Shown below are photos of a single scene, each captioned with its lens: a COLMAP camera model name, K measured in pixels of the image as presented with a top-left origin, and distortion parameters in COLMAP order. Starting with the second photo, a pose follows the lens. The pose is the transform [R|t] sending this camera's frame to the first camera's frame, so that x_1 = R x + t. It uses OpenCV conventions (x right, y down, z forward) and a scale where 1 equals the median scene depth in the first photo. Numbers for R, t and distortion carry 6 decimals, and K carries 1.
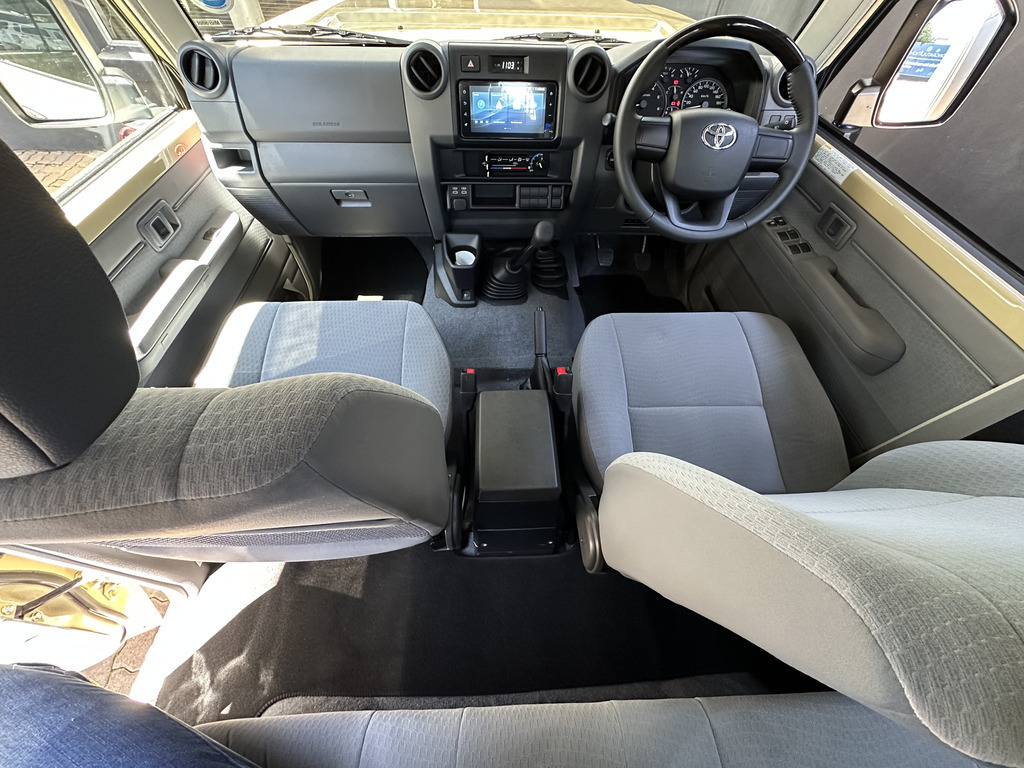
lens RADIAL K [[405.4, 0, 512.0], [0, 405.4, 384.0], [0, 0, 1]] dist [-0.001255, -0.000293]
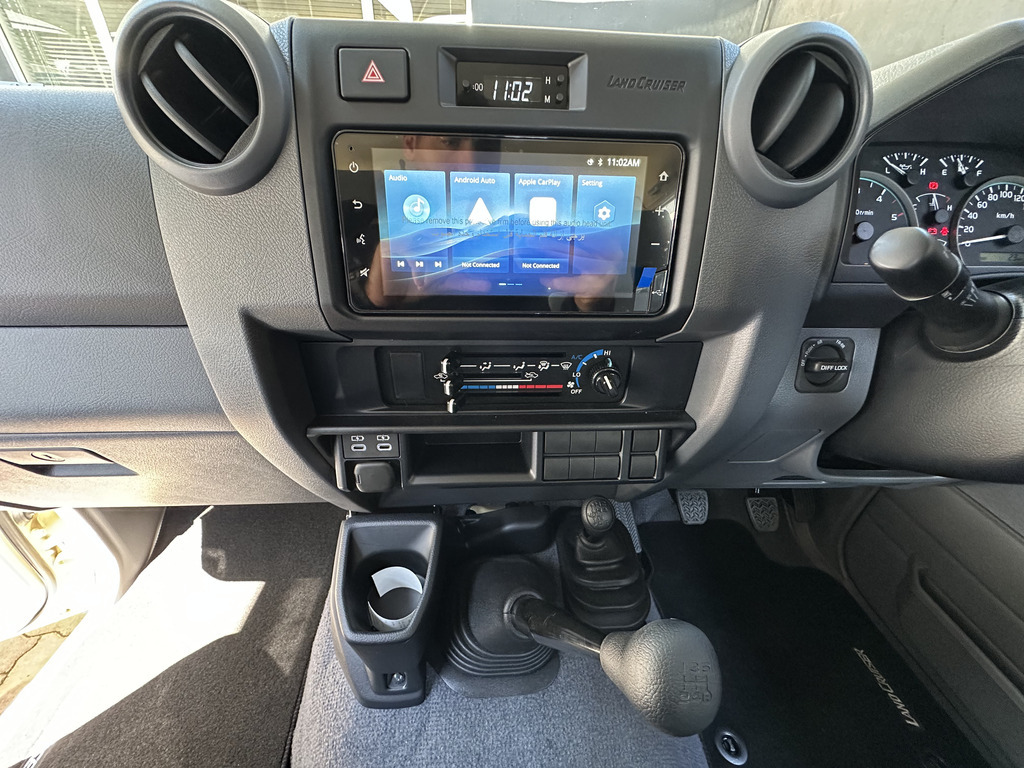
lens RADIAL K [[405.4, 0, 512.0], [0, 405.4, 384.0], [0, 0, 1]] dist [-0.001255, -0.000293]
pose [[0.999842, -0.009122, 0.015253, -0.014120], [0.013927, 0.935299, -0.353584, -0.433867], [-0.011041, 0.353740, 0.935279, 0.709784]]
